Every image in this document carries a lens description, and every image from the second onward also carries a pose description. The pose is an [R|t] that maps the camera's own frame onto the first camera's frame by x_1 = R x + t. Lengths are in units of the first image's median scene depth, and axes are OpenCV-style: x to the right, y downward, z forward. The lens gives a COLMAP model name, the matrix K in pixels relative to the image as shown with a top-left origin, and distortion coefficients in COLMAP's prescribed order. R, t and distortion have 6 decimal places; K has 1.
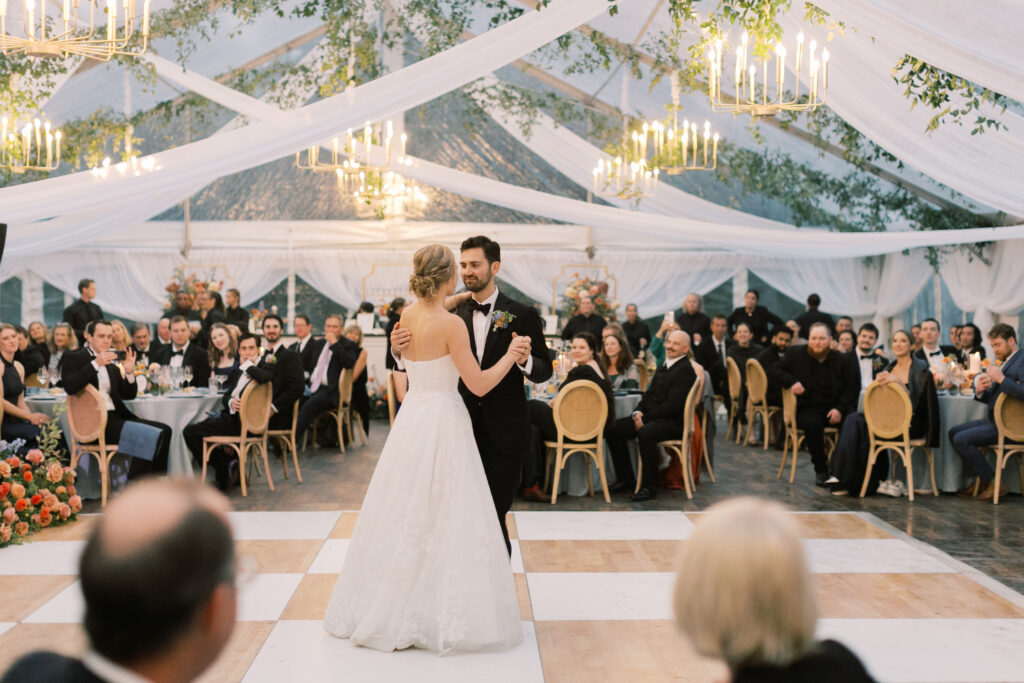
lens RADIAL K [[1550.9, 0, 512.0], [0, 1550.9, 341.5], [0, 0, 1]] dist [0.017848, 0.101052]
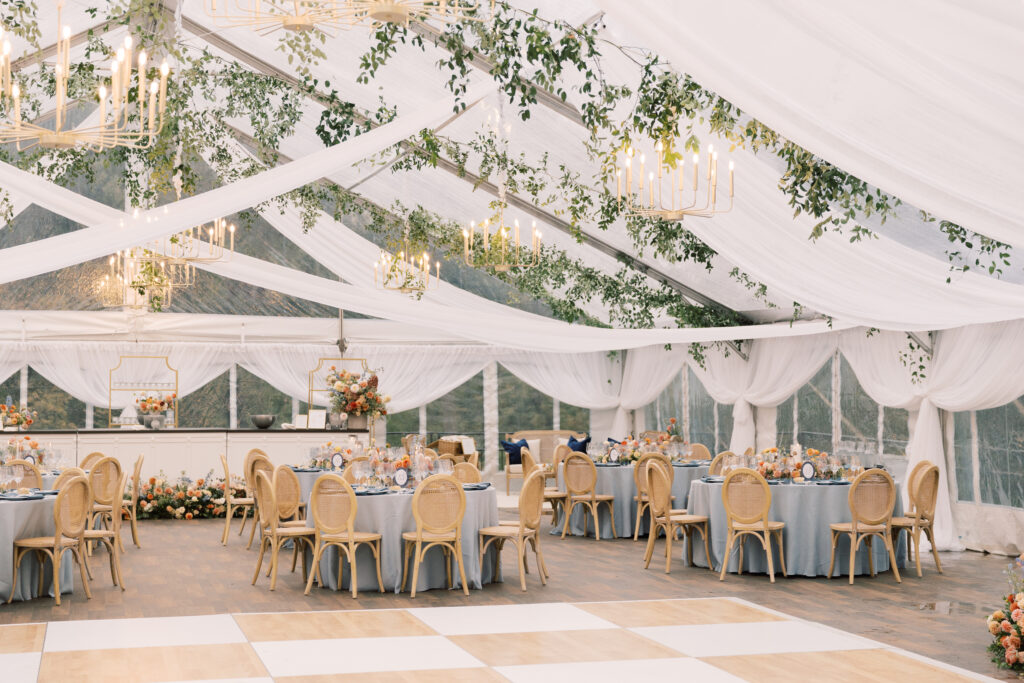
lens RADIAL K [[1596.5, 0, 512.0], [0, 1596.5, 341.5], [0, 0, 1]] dist [0.021368, -0.022976]
pose [[0.971914, 0.005224, 0.235278, -0.102784], [0.008508, 0.998320, -0.057315, -0.001034], [-0.235182, 0.057707, 0.970237, -0.010985]]
